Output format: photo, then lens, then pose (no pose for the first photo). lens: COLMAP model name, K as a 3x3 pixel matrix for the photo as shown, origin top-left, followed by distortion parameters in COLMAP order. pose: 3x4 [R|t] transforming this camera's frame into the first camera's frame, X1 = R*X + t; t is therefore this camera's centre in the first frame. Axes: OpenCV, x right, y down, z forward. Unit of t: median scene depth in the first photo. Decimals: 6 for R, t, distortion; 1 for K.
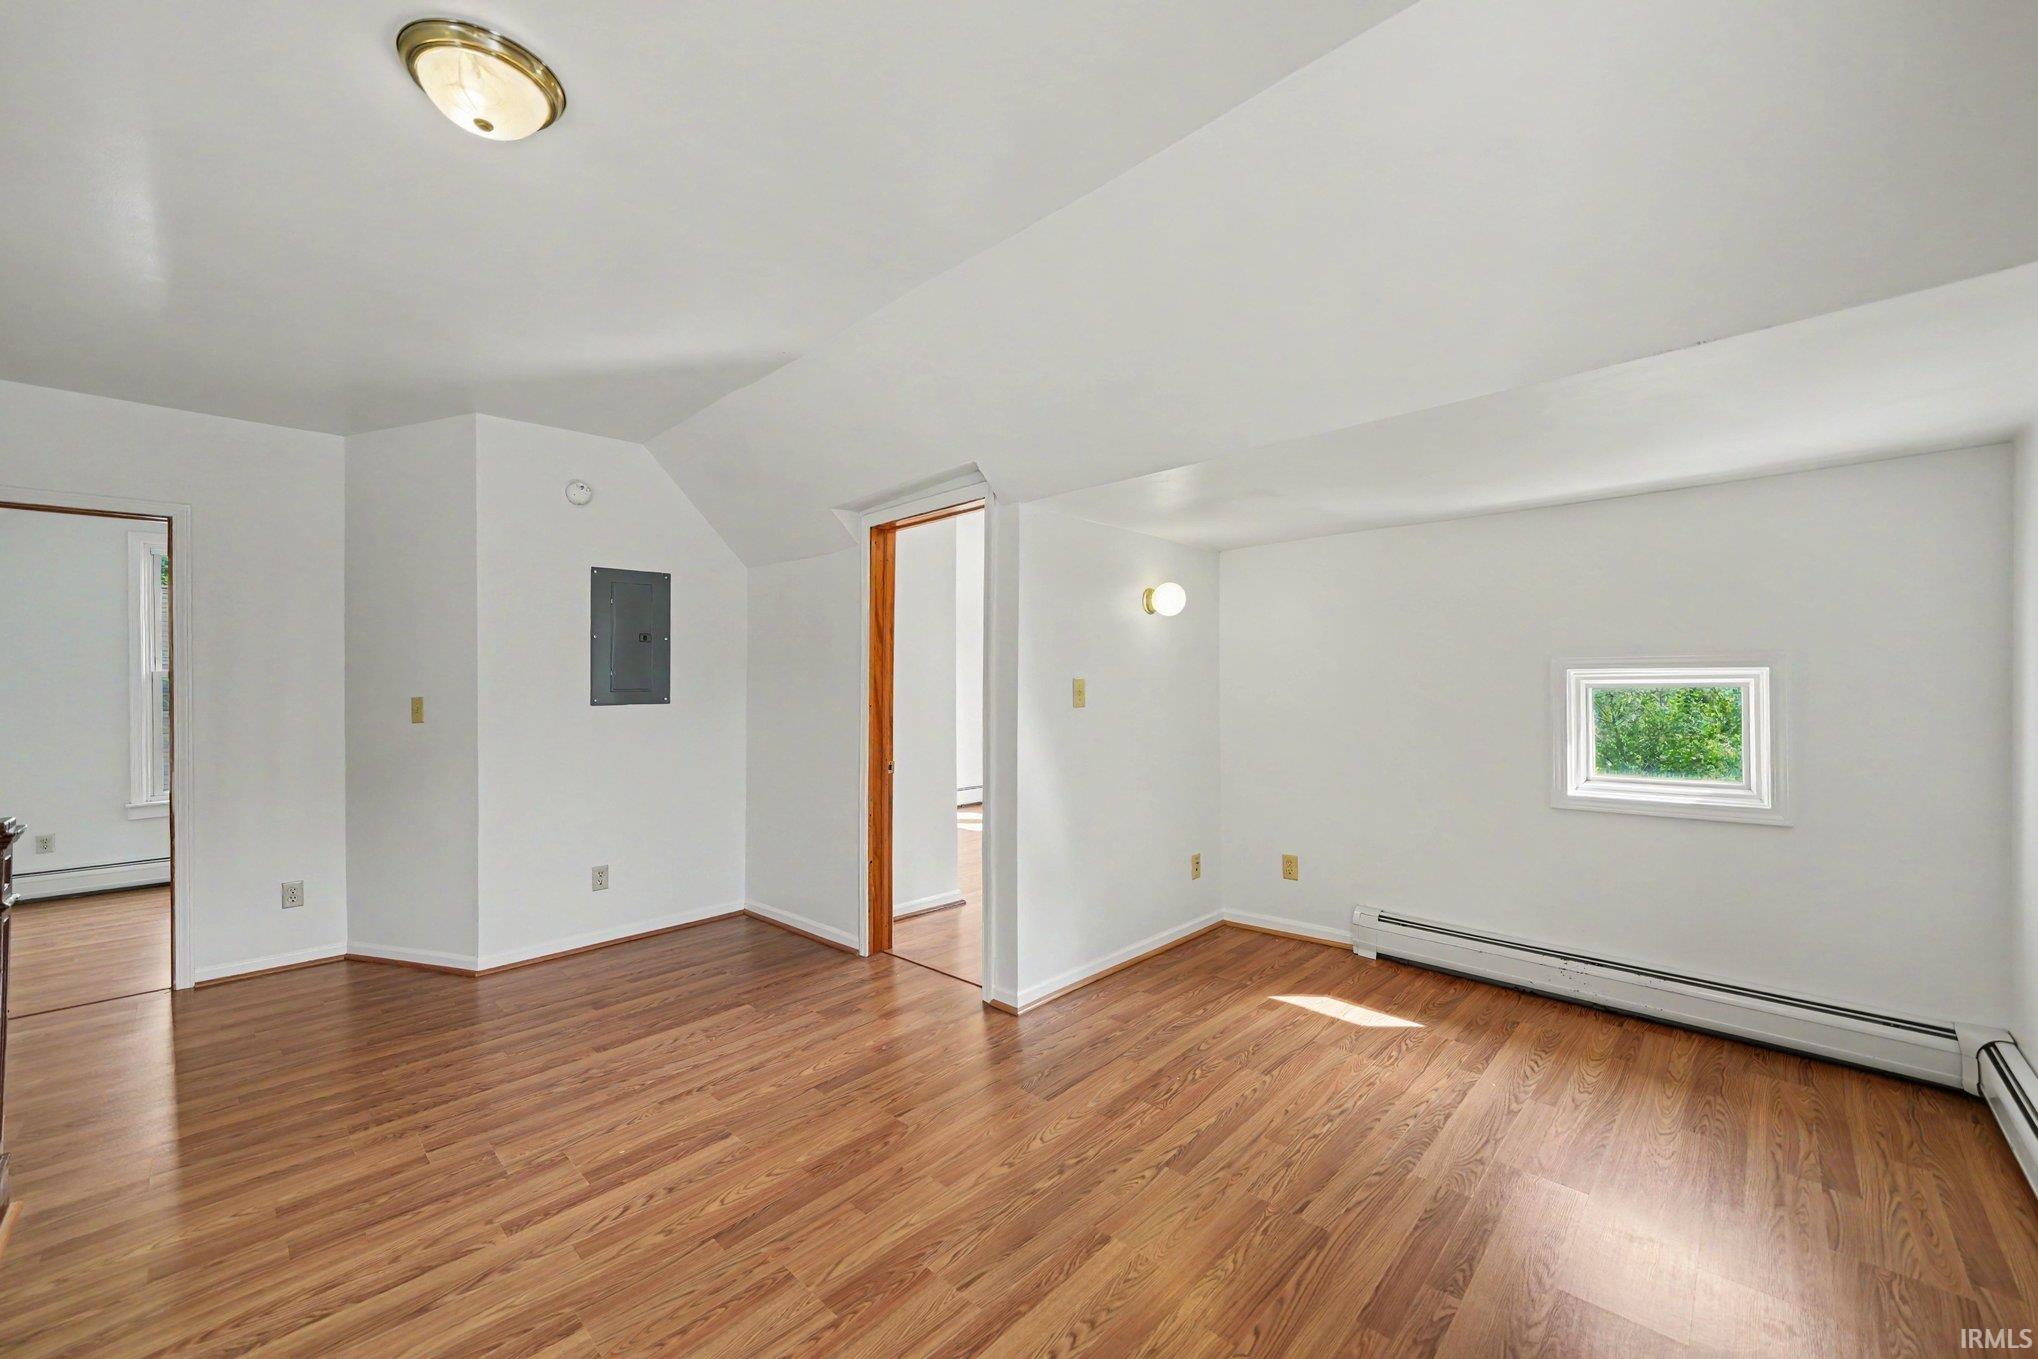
lens RADIAL K [[799.4, 0, 1015.2], [0, 799.4, 682.7], [0, 0, 1]] dist [-0.000879, -0.000133]
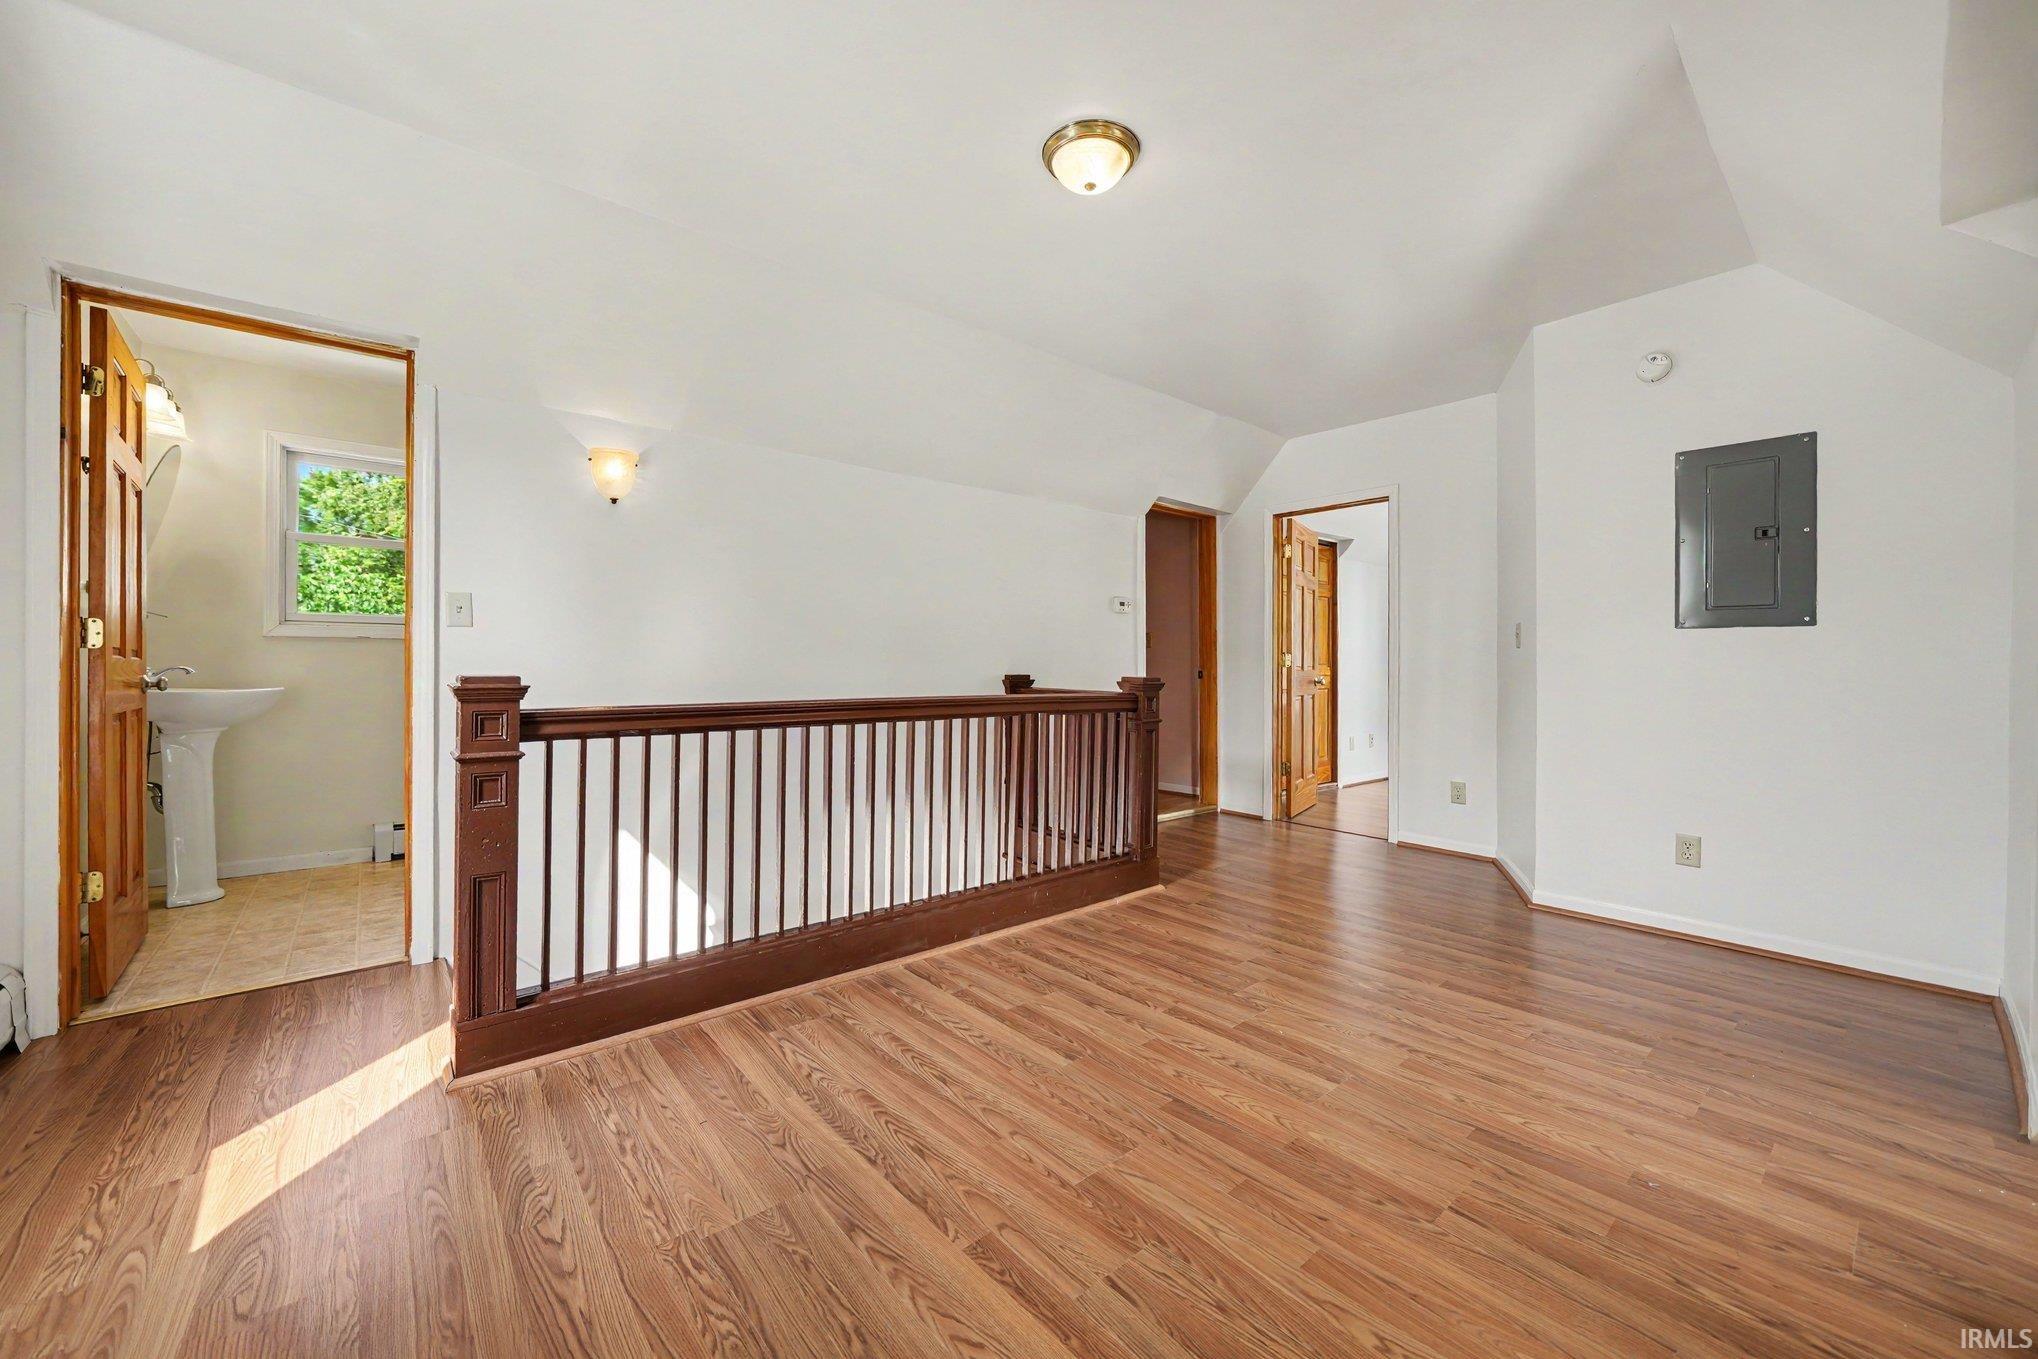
lens RADIAL K [[799.4, 0, 1021.1], [0, 799.4, 664.1], [0, 0, 1]] dist [-0.000879, -0.000133]
pose [[-0.102233, 0.012309, -0.994684, 0.578549], [-0.002675, 0.999916, 0.012648, 0.097596], [0.994757, 0.003954, -0.102192, 0.777409]]
